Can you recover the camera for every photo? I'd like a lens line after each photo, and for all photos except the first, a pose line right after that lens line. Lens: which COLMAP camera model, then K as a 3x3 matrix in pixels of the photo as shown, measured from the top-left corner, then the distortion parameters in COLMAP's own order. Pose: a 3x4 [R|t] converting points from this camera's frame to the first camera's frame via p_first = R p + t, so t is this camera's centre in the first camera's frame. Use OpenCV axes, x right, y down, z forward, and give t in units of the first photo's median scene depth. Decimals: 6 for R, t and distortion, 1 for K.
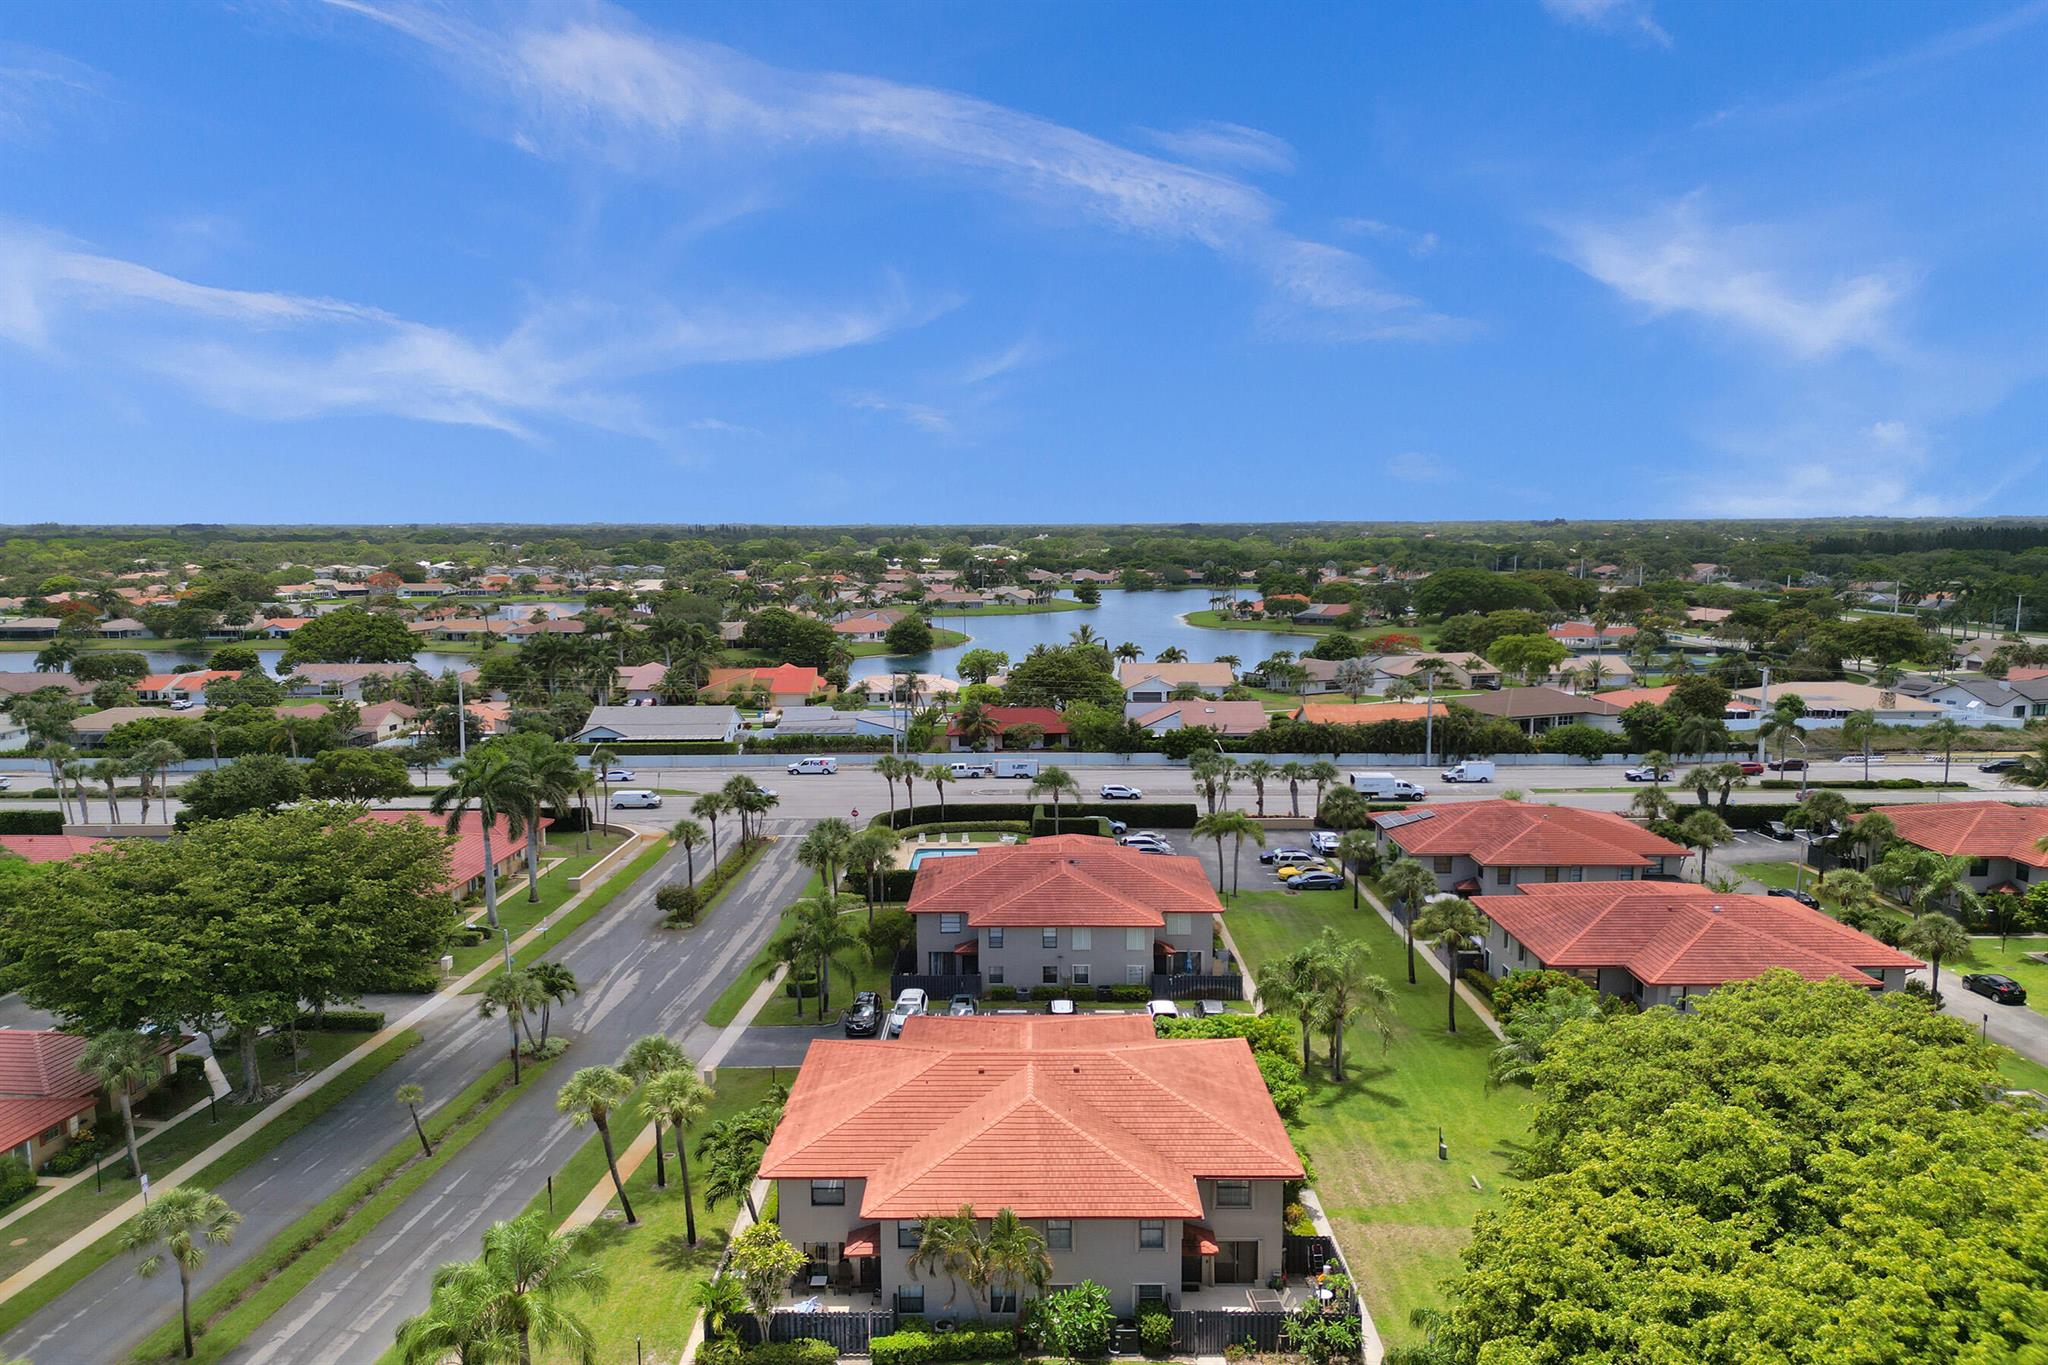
lens RADIAL K [[1426.9, 0, 1026.7], [0, 1426.9, 676.9], [0, 0, 1]] dist [0.089794, -0.101388]
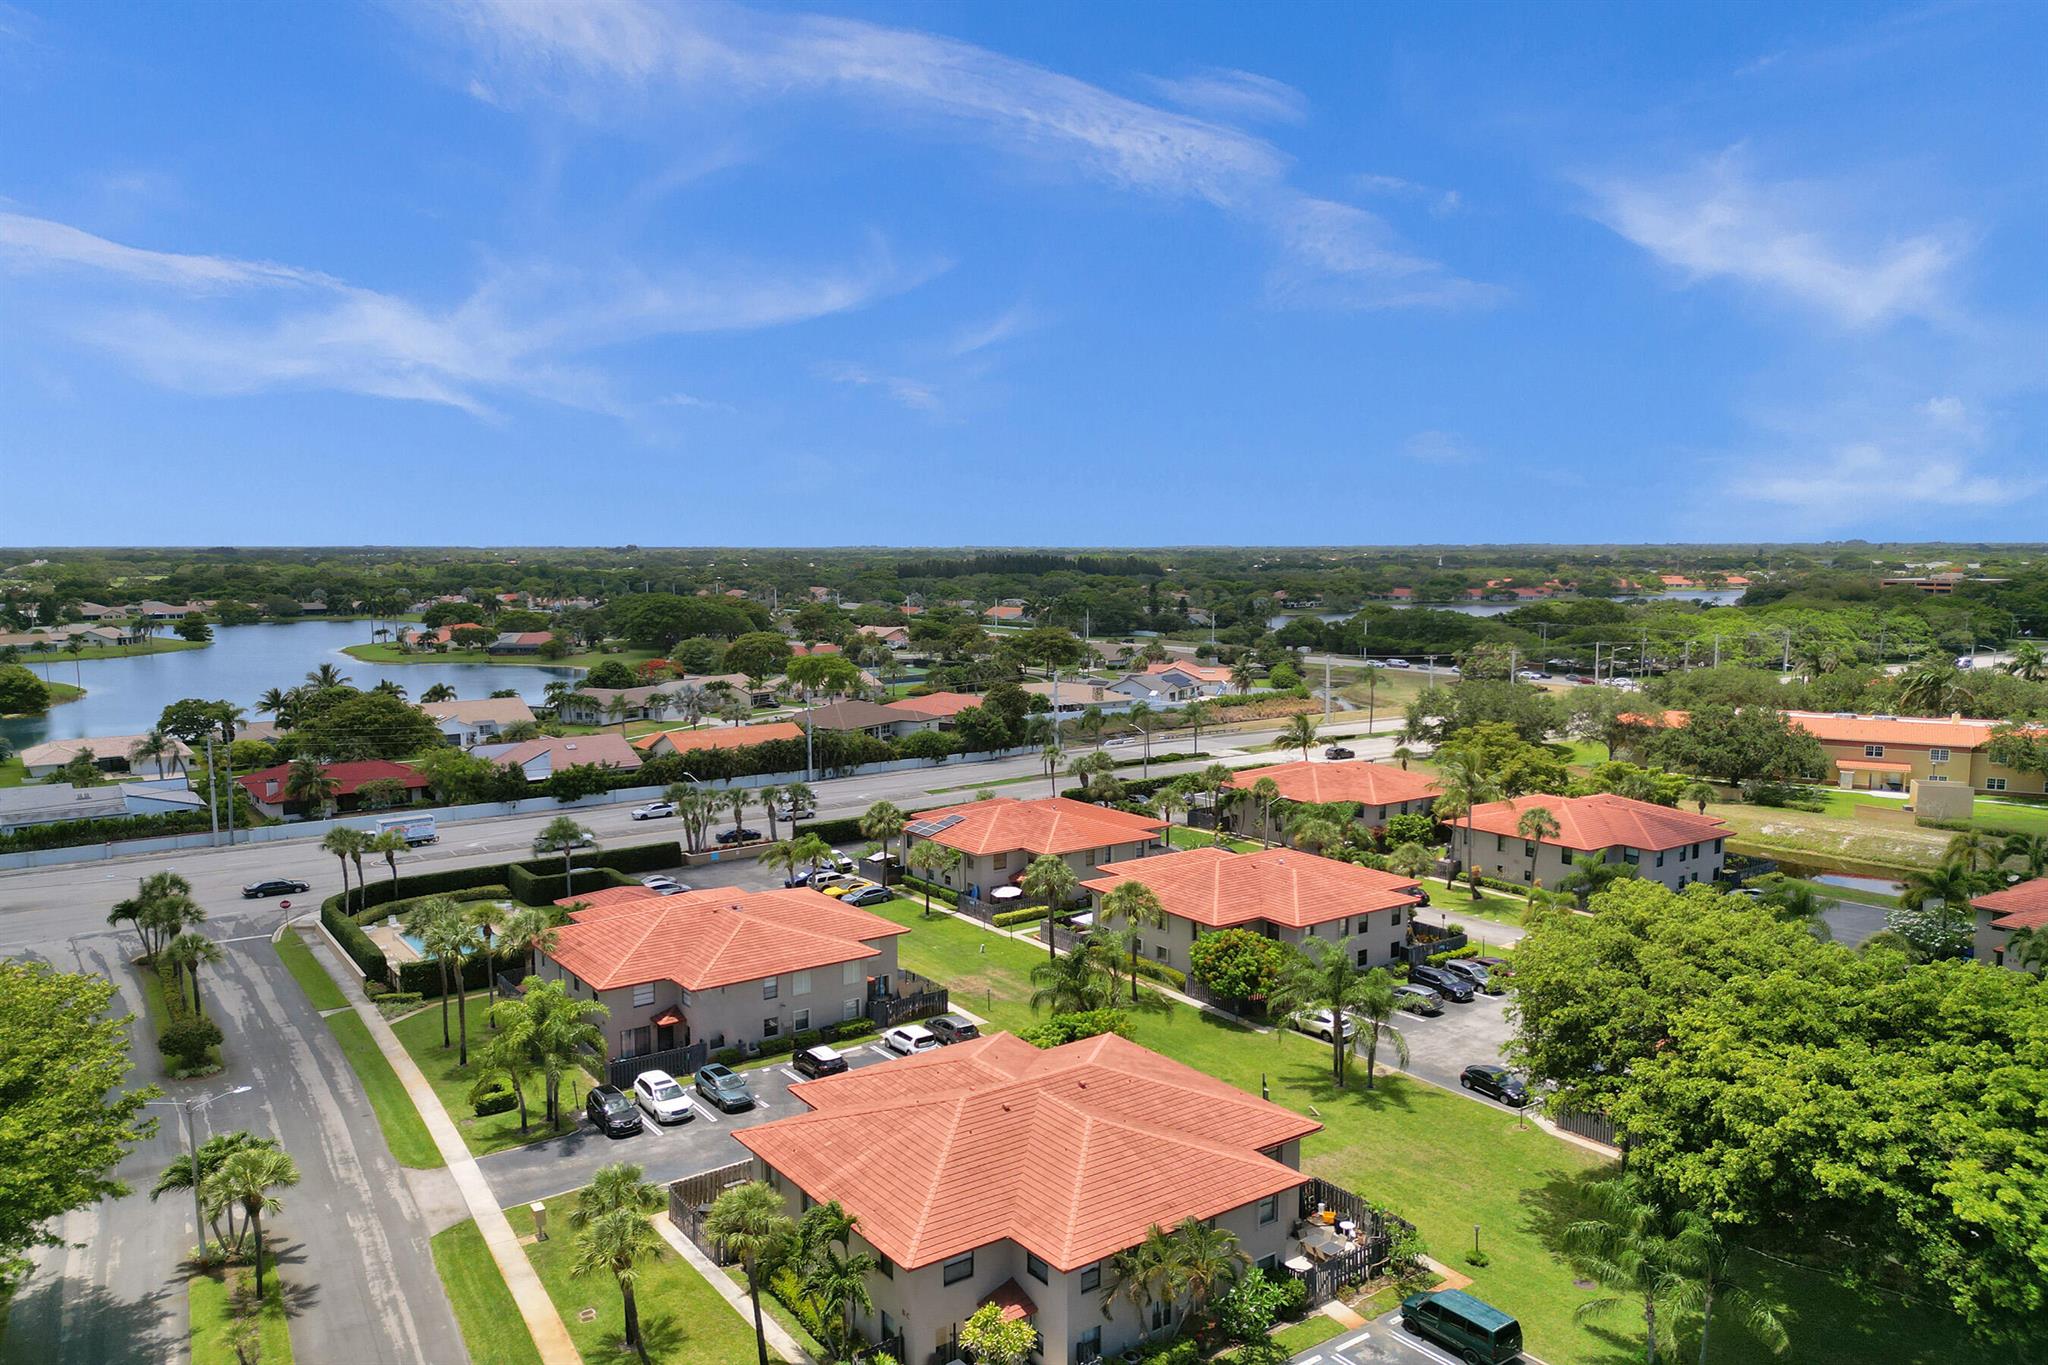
lens RADIAL K [[1426.9, 0, 1026.7], [0, 1426.9, 676.9], [0, 0, 1]] dist [0.089794, -0.101388]
pose [[0.805779, -0.052423, 0.589892, -0.202238], [0.063022, 0.998009, 0.002605, -0.006491], [-0.588854, 0.035077, 0.807478, 0.067519]]
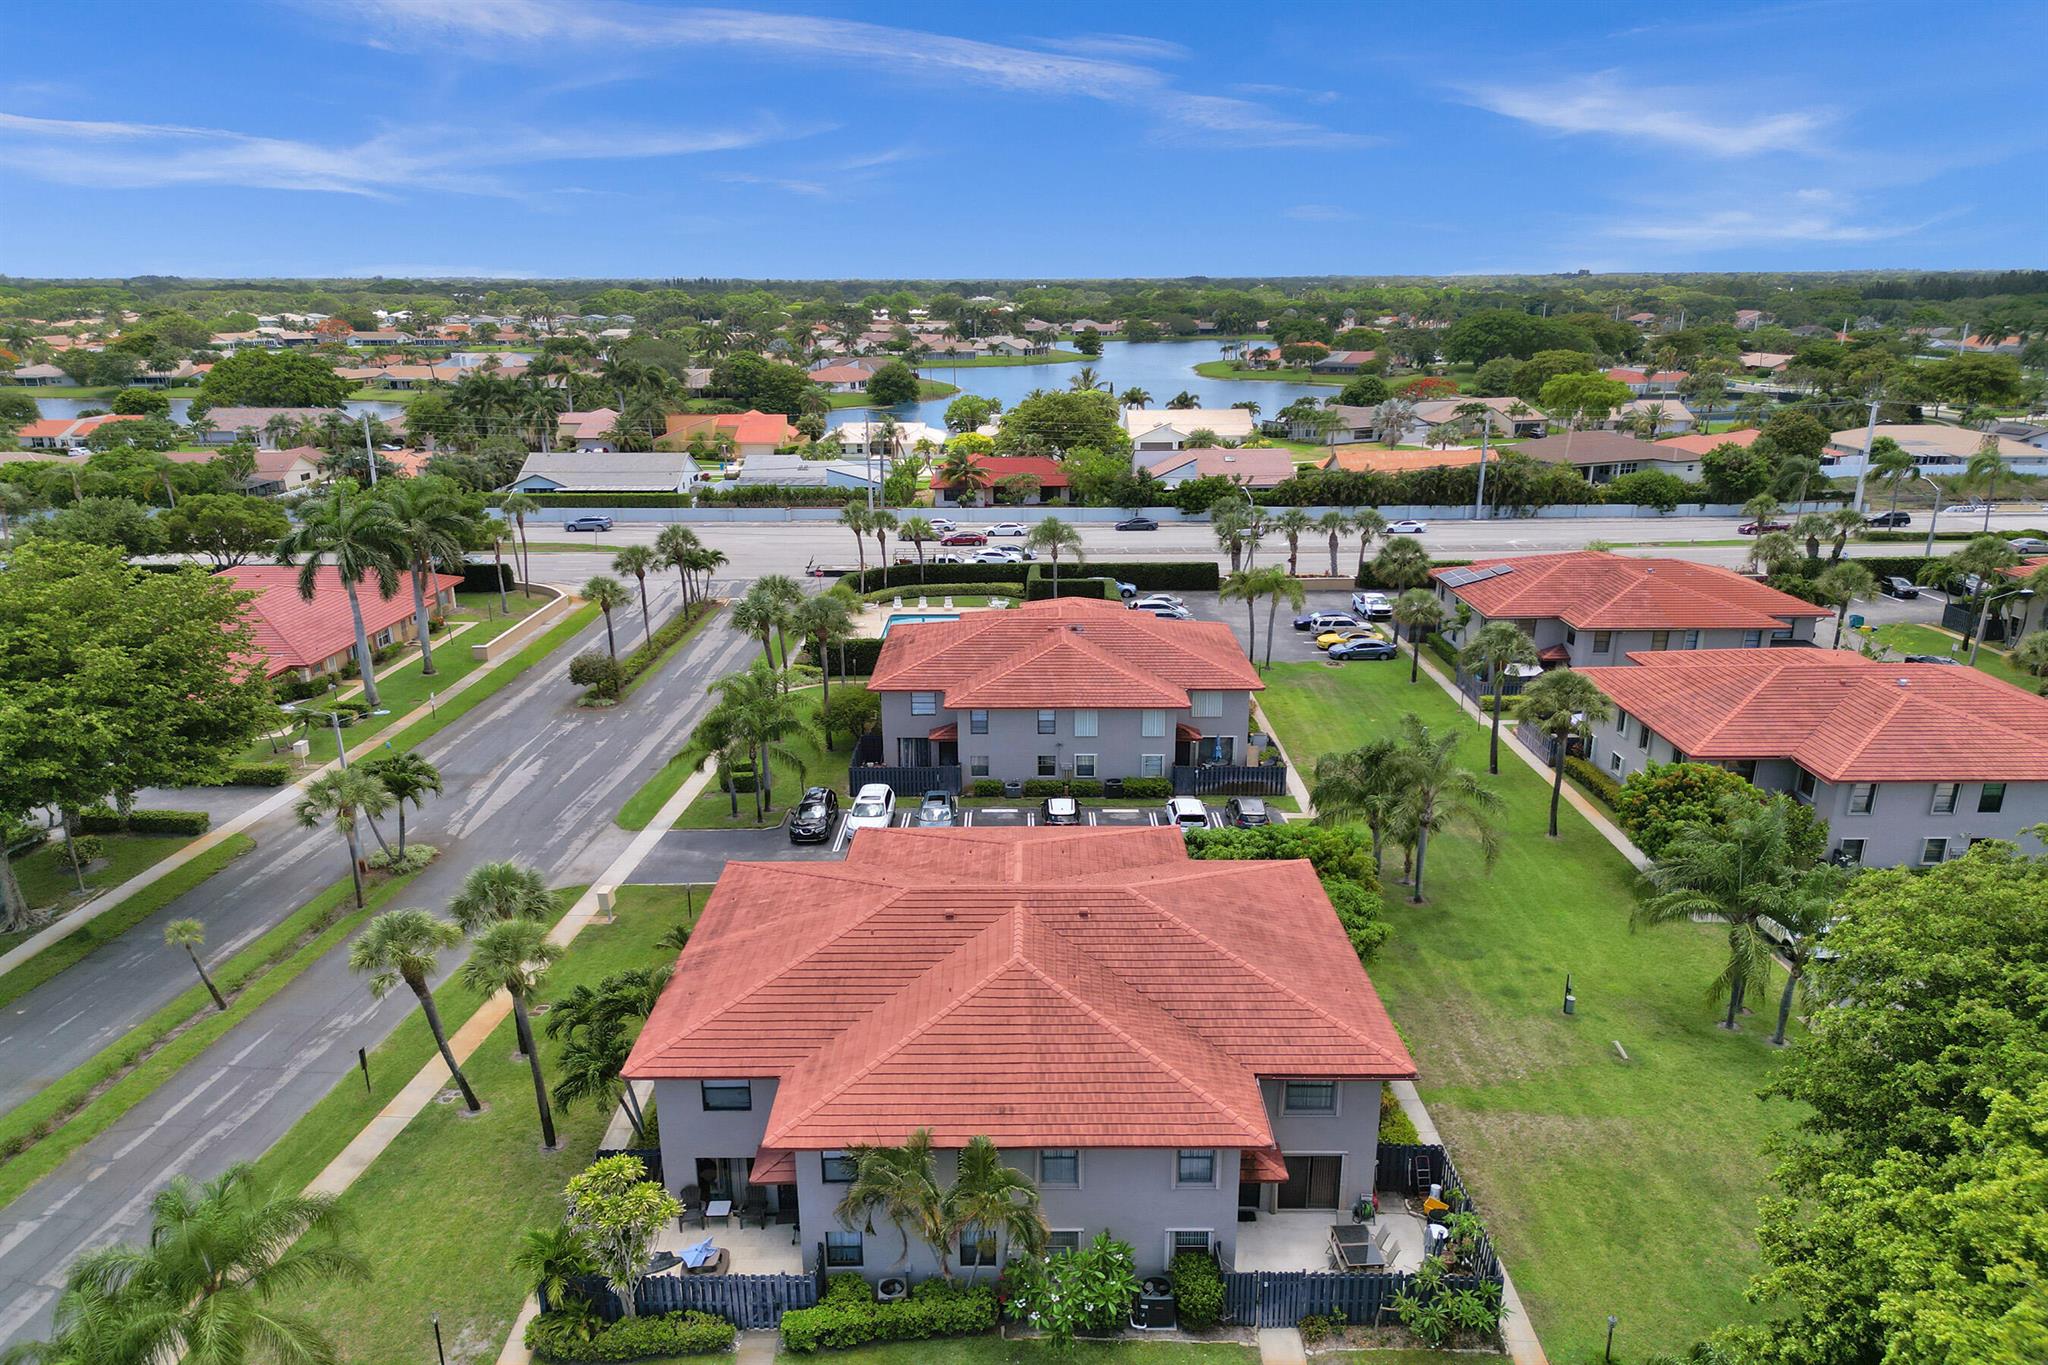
lens RADIAL K [[1439.6, 0, 1024.0], [0, 1439.6, 682.5], [0, 0, 1]] dist [0.086395, -0.097692]
pose [[1.000000, -0.000601, 0.000234, 0.001725], [0.000555, 0.986566, 0.163361, 0.015205], [-0.000329, -0.163361, 0.986566, 0.108713]]
